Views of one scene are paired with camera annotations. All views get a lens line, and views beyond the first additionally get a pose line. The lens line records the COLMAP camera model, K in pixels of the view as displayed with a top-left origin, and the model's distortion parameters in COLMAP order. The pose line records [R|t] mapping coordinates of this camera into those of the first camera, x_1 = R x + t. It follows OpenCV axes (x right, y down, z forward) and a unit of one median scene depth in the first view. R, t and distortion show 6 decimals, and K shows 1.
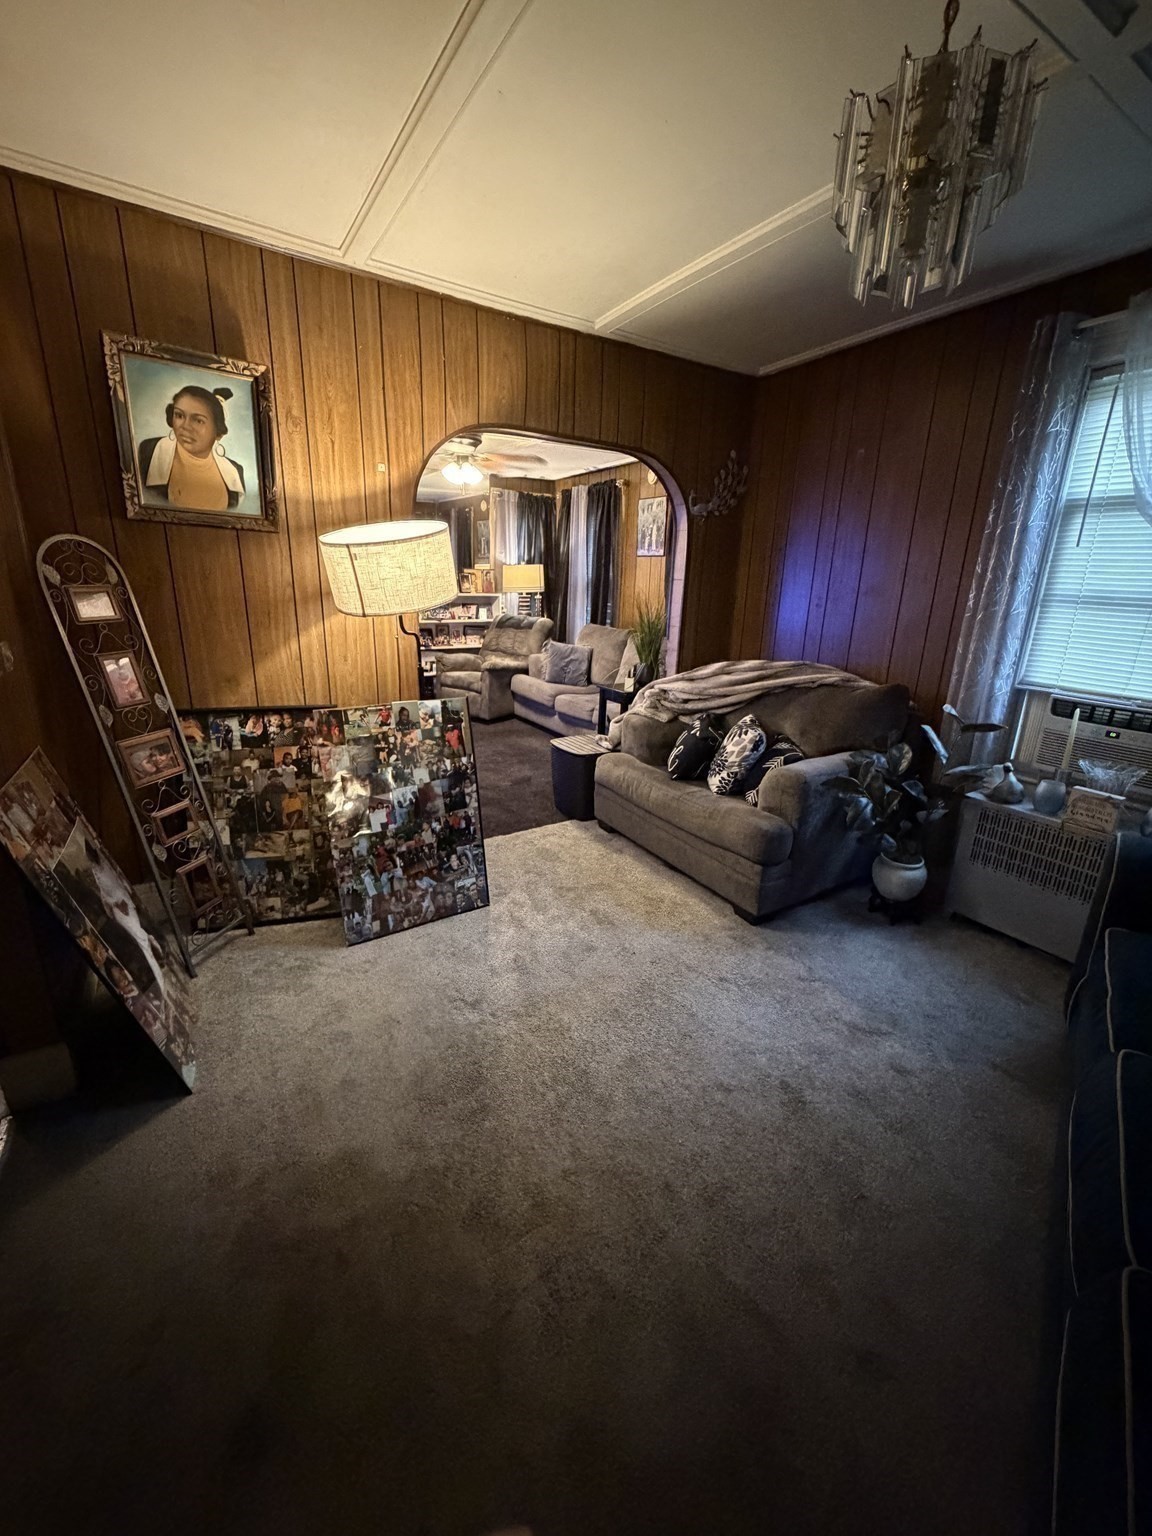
lens RADIAL K [[609.4, 0, 574.3], [0, 609.4, 762.6], [0, 0, 1]] dist [-0.000771, 0.000270]
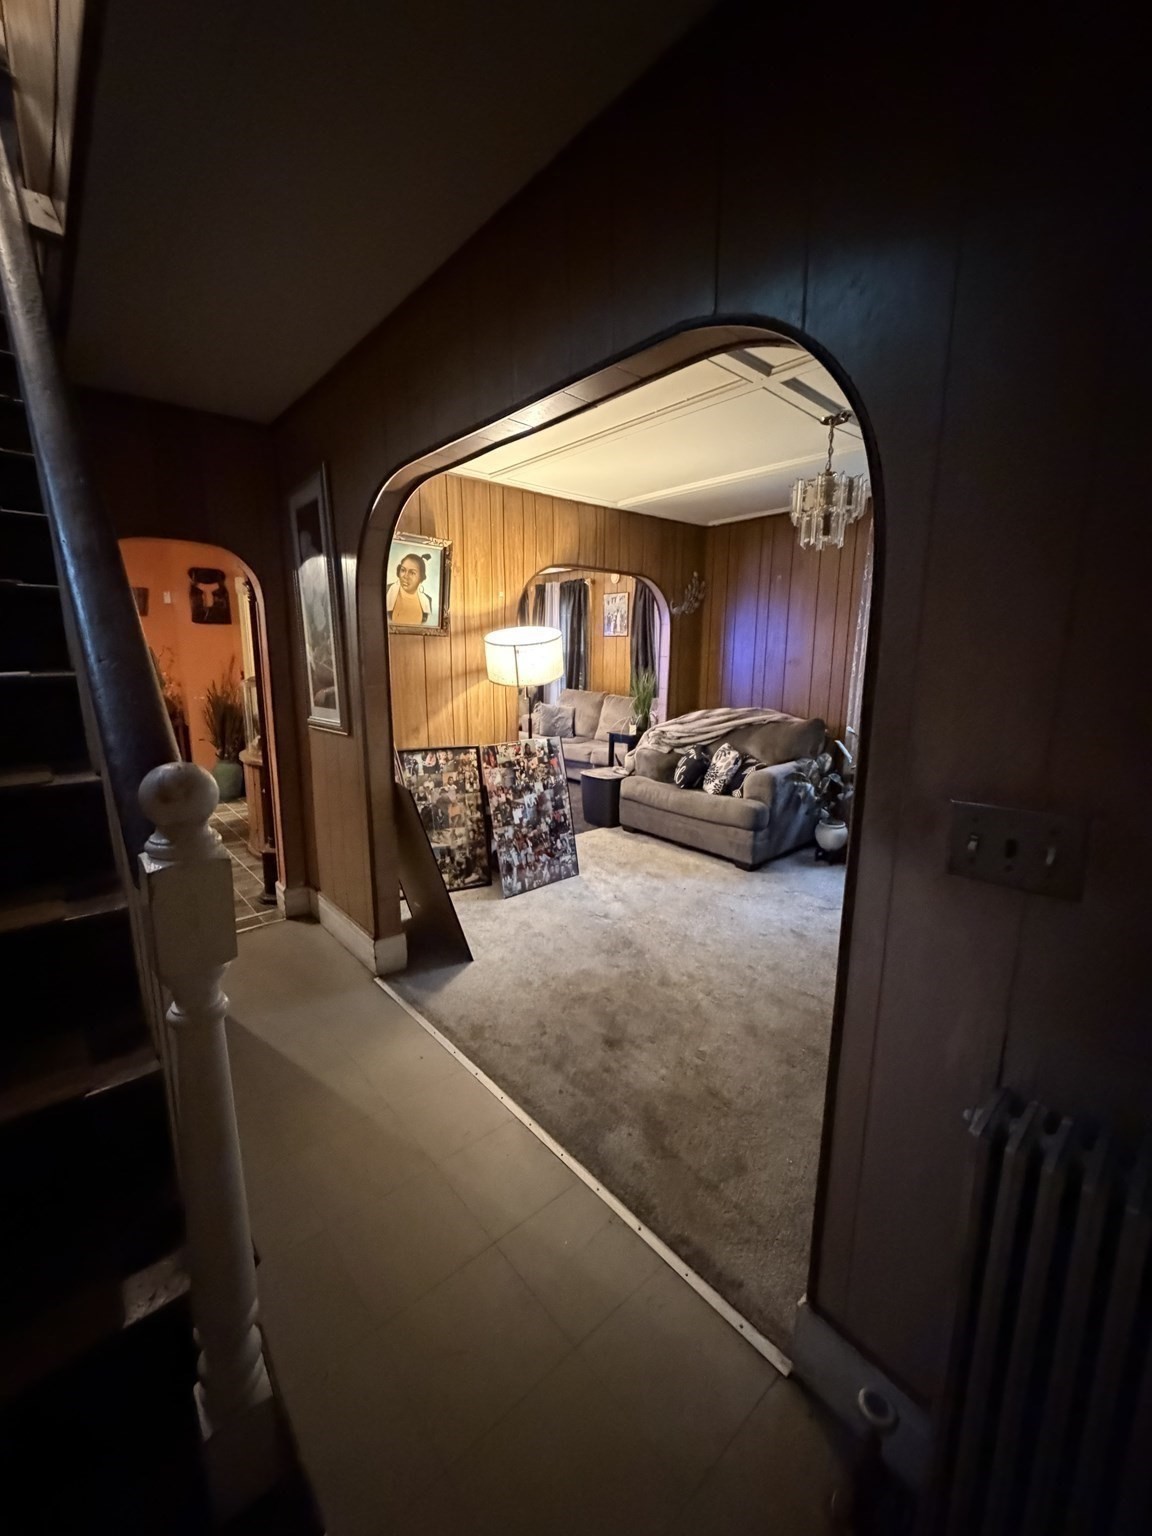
lens RADIAL K [[609.4, 0, 574.3], [0, 609.4, 762.6], [0, 0, 1]] dist [-0.000771, 0.000270]
pose [[0.987753, -0.048324, 0.148356, -0.381850], [0.063647, 0.992915, -0.100344, 0.118484], [-0.142455, 0.108558, 0.983830, -0.527503]]
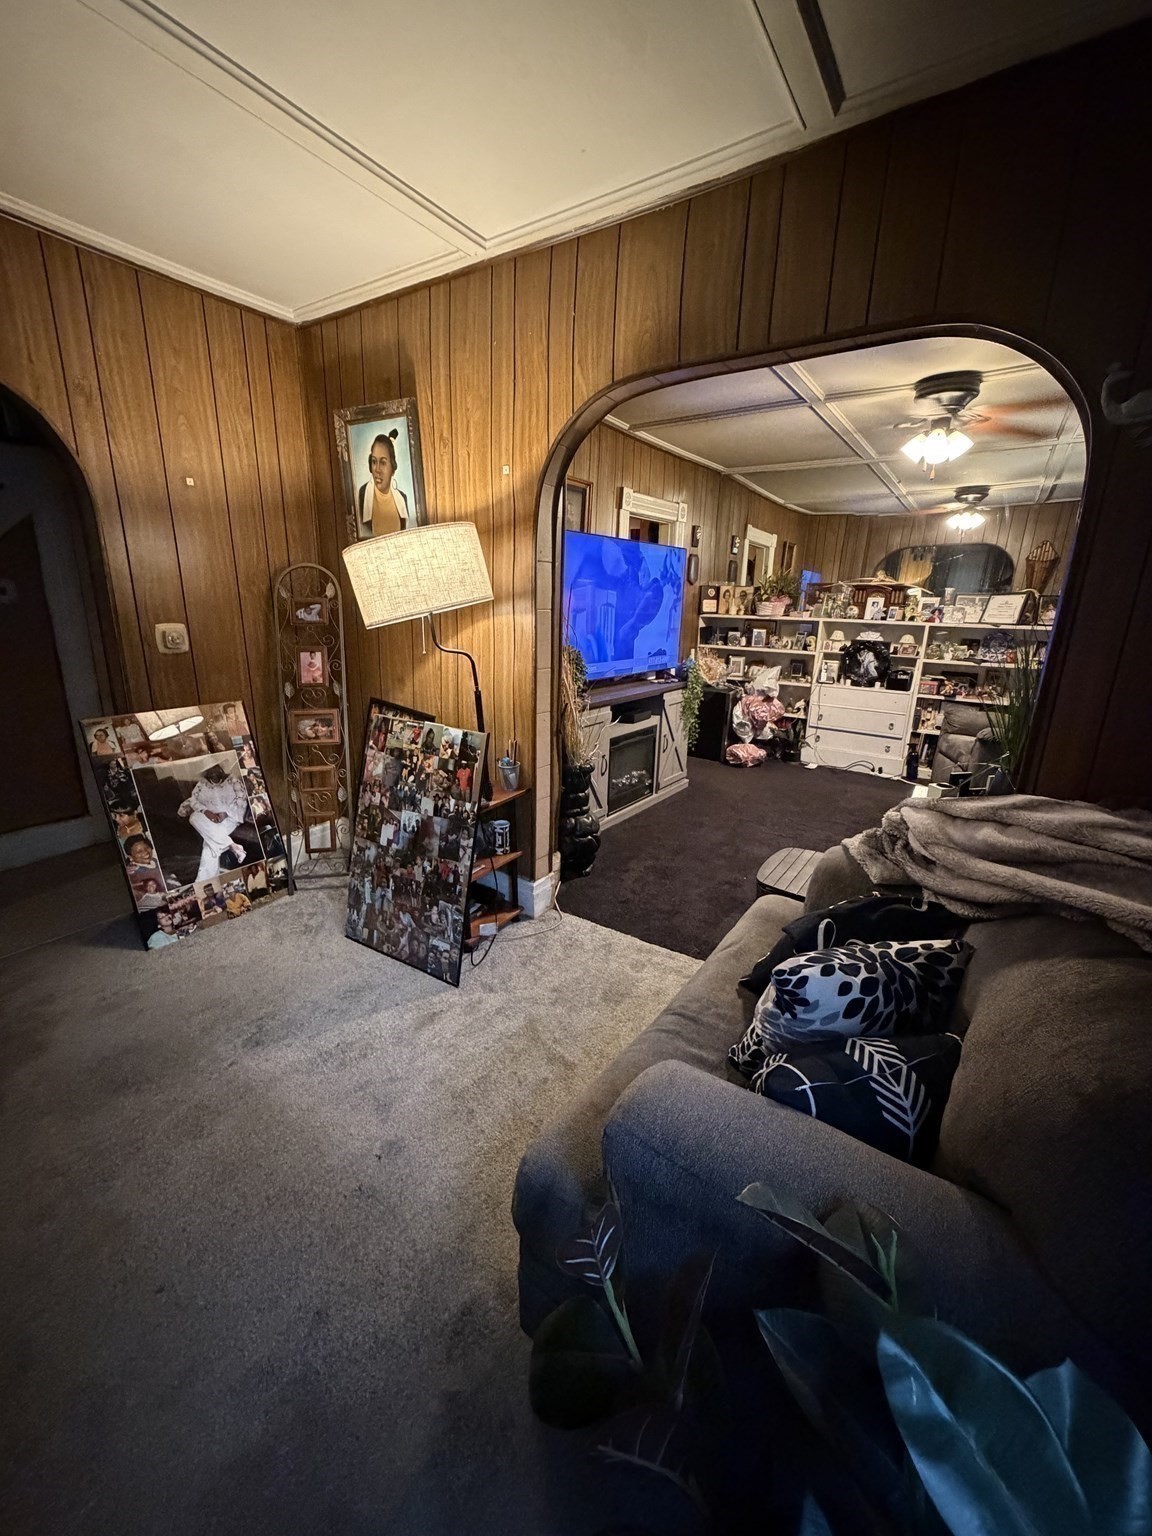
lens RADIAL K [[609.4, 0, 574.3], [0, 609.4, 762.6], [0, 0, 1]] dist [-0.000771, 0.000270]
pose [[0.407197, 0.223276, -0.885629, 0.613116], [-0.269275, 0.955907, 0.117186, -0.201783], [0.872744, 0.190760, 0.449365, 0.759305]]
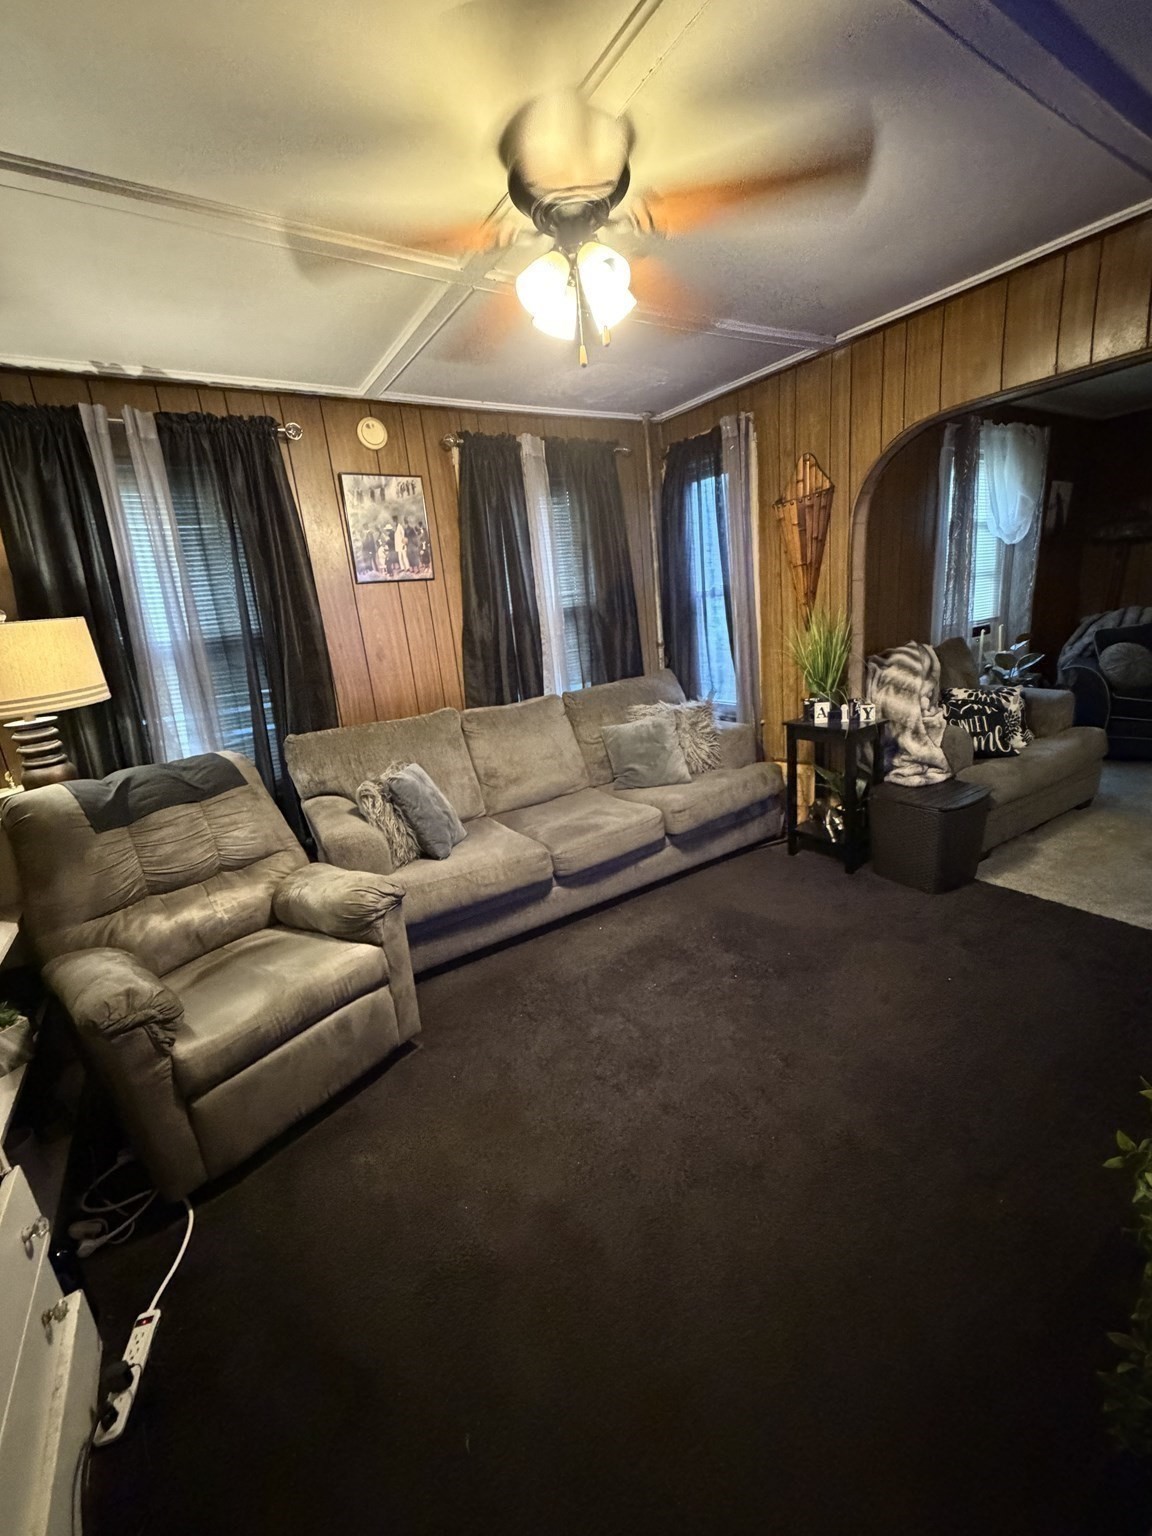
lens RADIAL K [[609.4, 0, 574.3], [0, 609.4, 762.6], [0, 0, 1]] dist [-0.000771, 0.000270]
pose [[-0.017143, -0.276926, 0.960738, -1.036165], [0.371135, 0.890469, 0.263294, -0.633946], [-0.928421, 0.361077, 0.087512, 1.963437]]
